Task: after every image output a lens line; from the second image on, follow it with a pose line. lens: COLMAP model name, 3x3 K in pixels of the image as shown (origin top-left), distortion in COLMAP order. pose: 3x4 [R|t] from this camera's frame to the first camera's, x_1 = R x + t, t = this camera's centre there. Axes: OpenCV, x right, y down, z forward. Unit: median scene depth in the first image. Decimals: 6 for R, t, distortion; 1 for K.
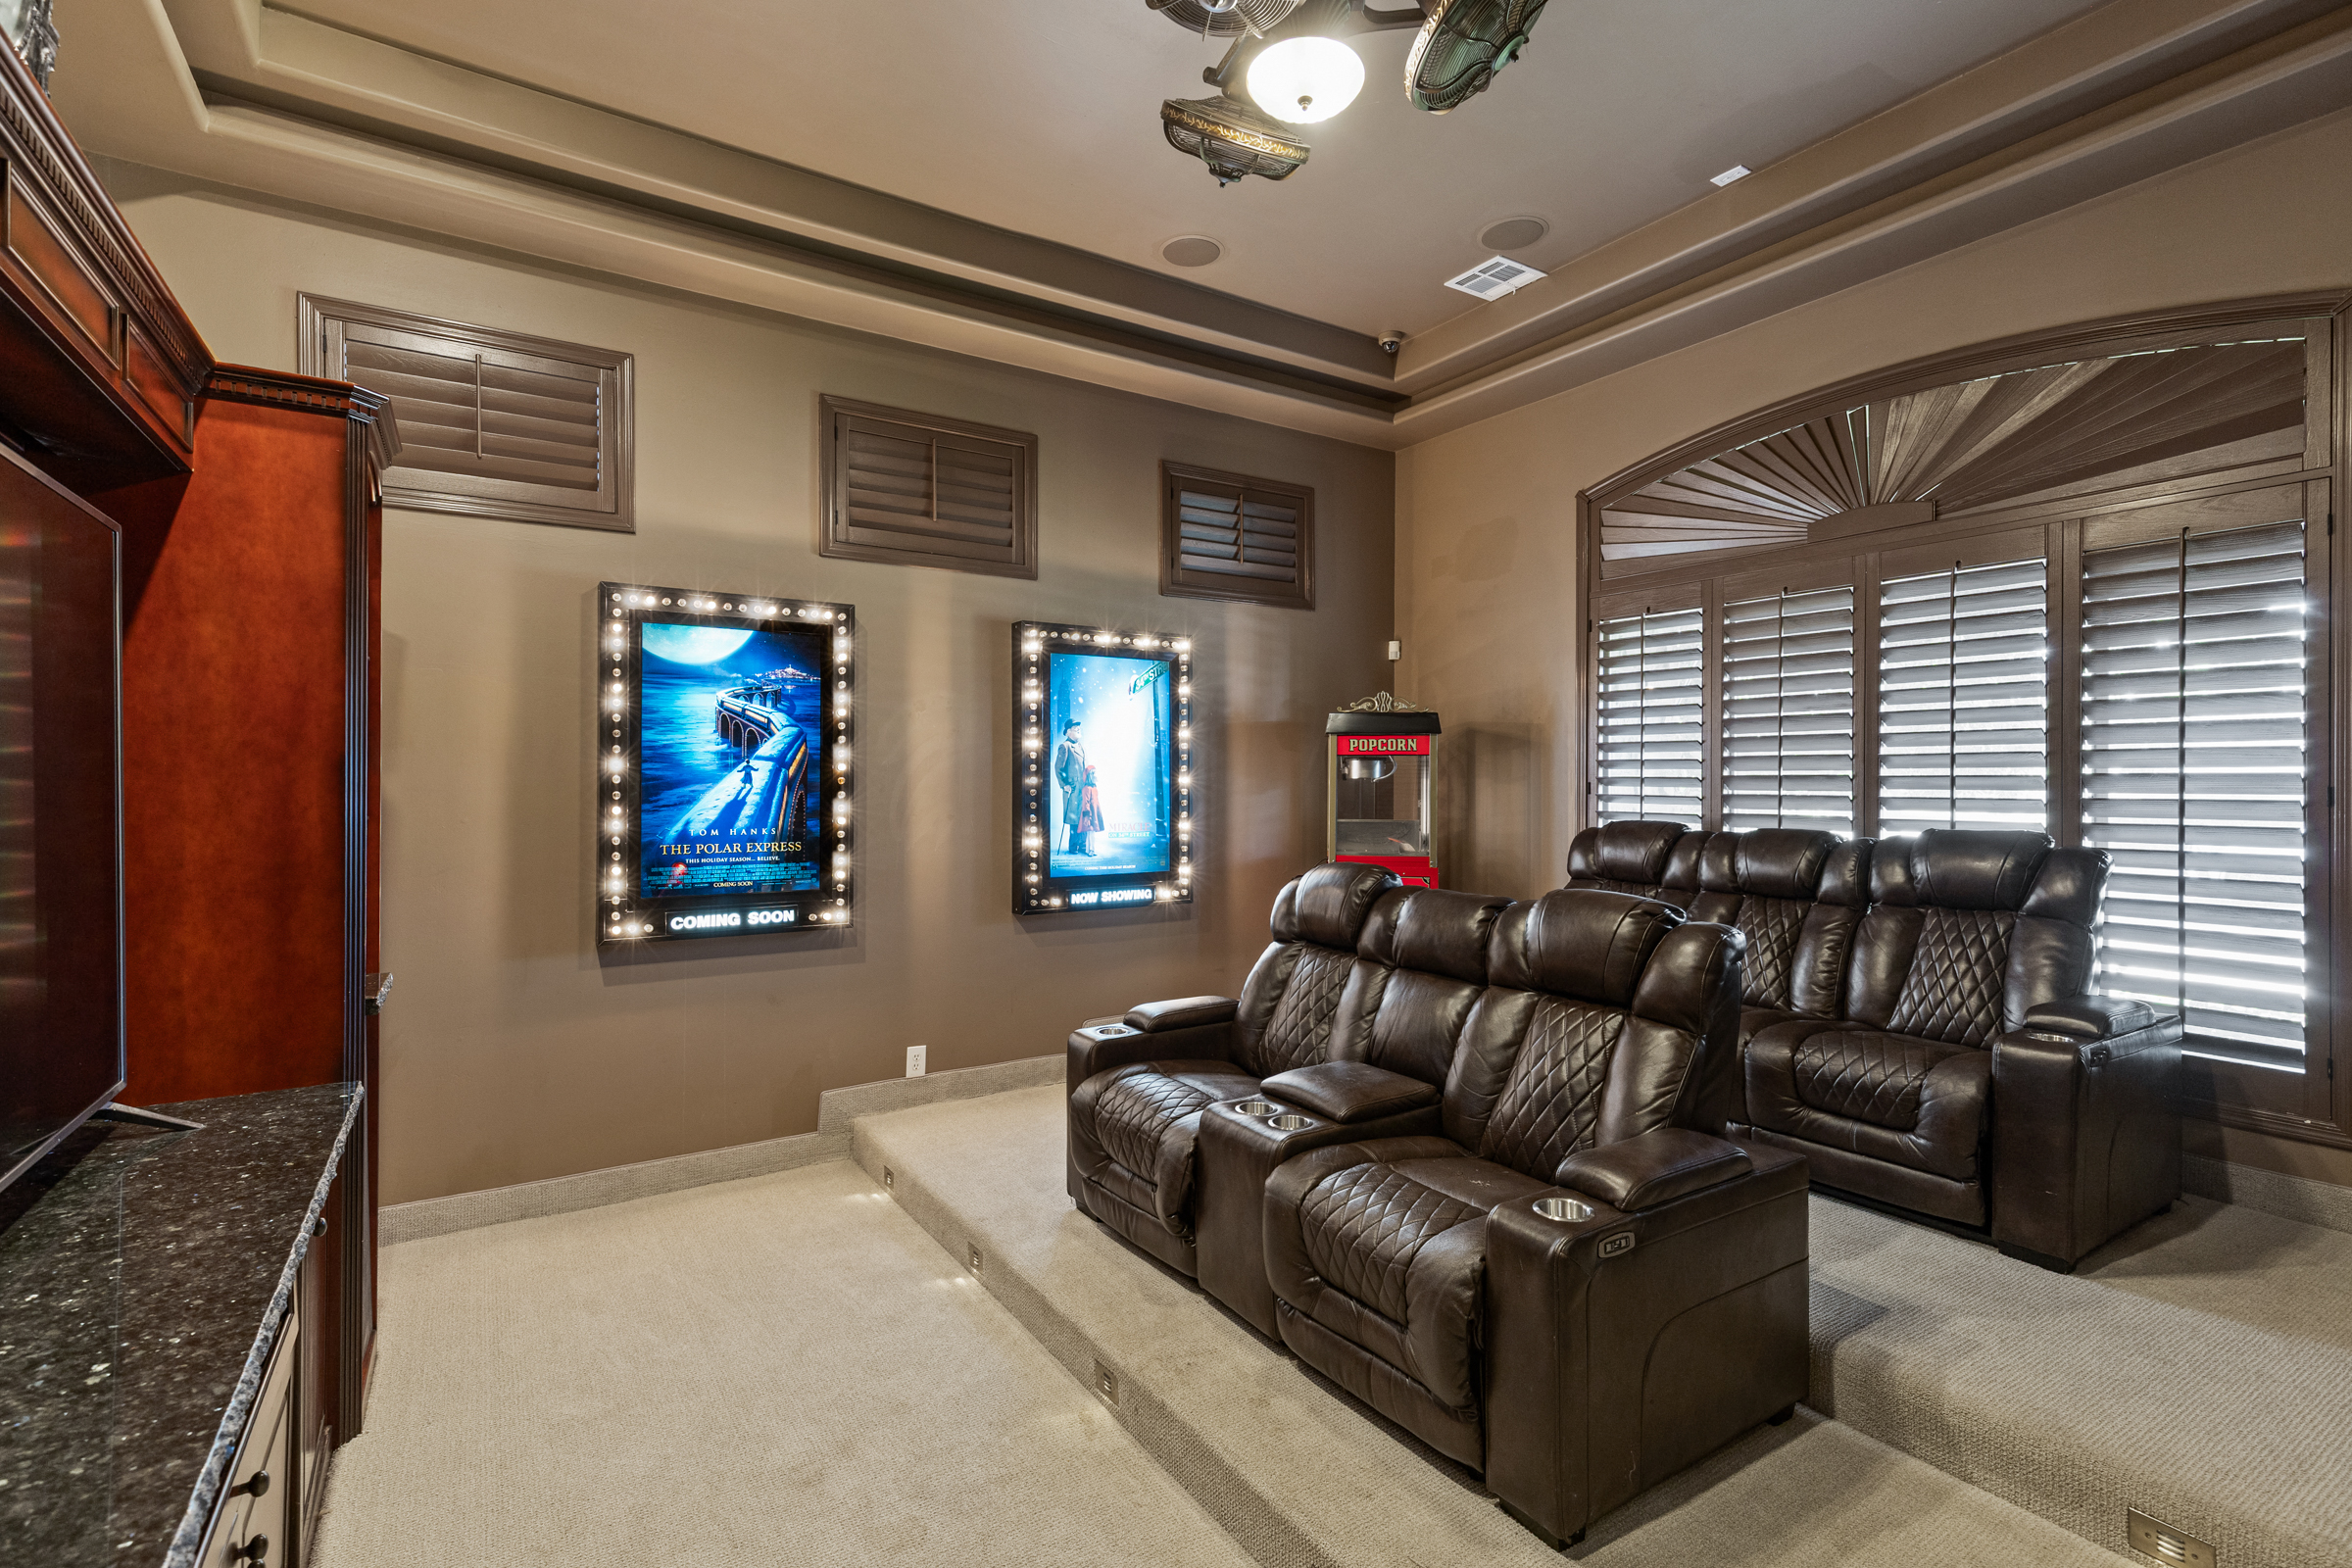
lens RADIAL K [[1096.2, 0, 1157.8], [0, 1096.2, 785.4], [0, 0, 1]] dist [0.023207, 0.000046]
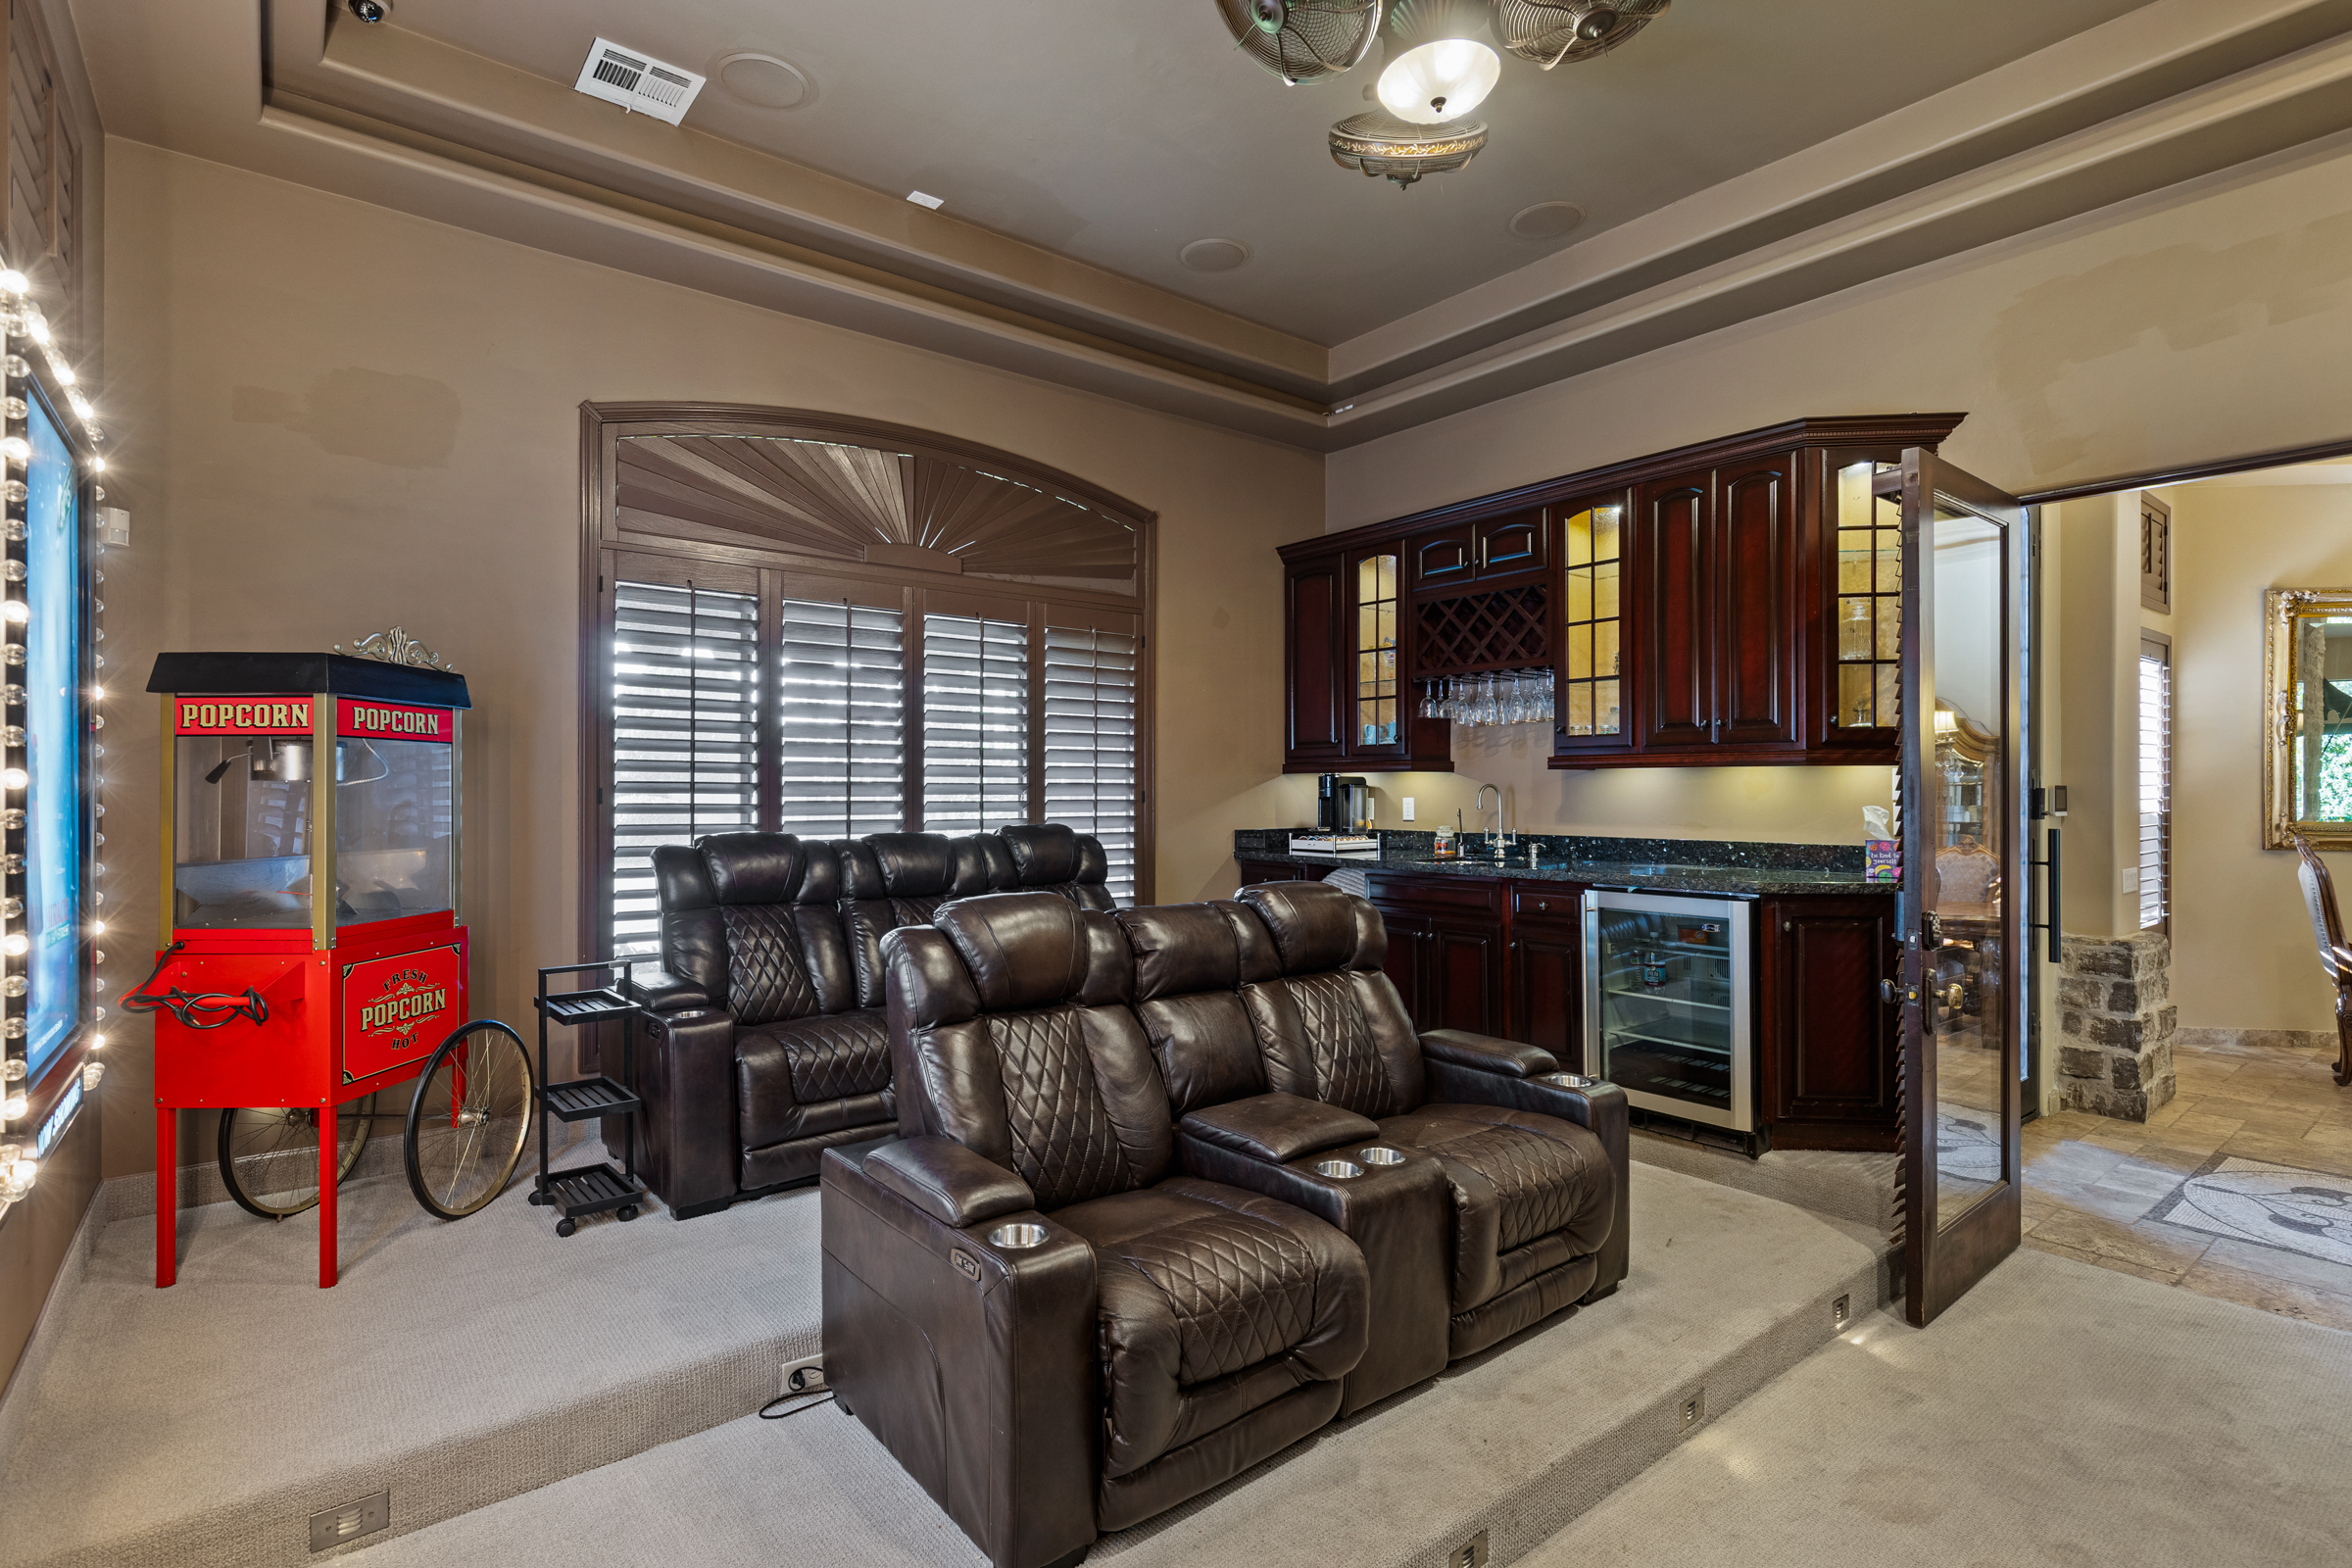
lens RADIAL K [[1108.1, 0, 1185.8], [0, 1108.1, 804.7], [0, 0, 1]] dist [0.002256, 0.000108]
pose [[-0.107912, -0.004891, 0.994148, -0.555892], [0.005721, 0.999968, 0.005541, 0.009022], [-0.994144, 0.006286, -0.107880, 0.903914]]
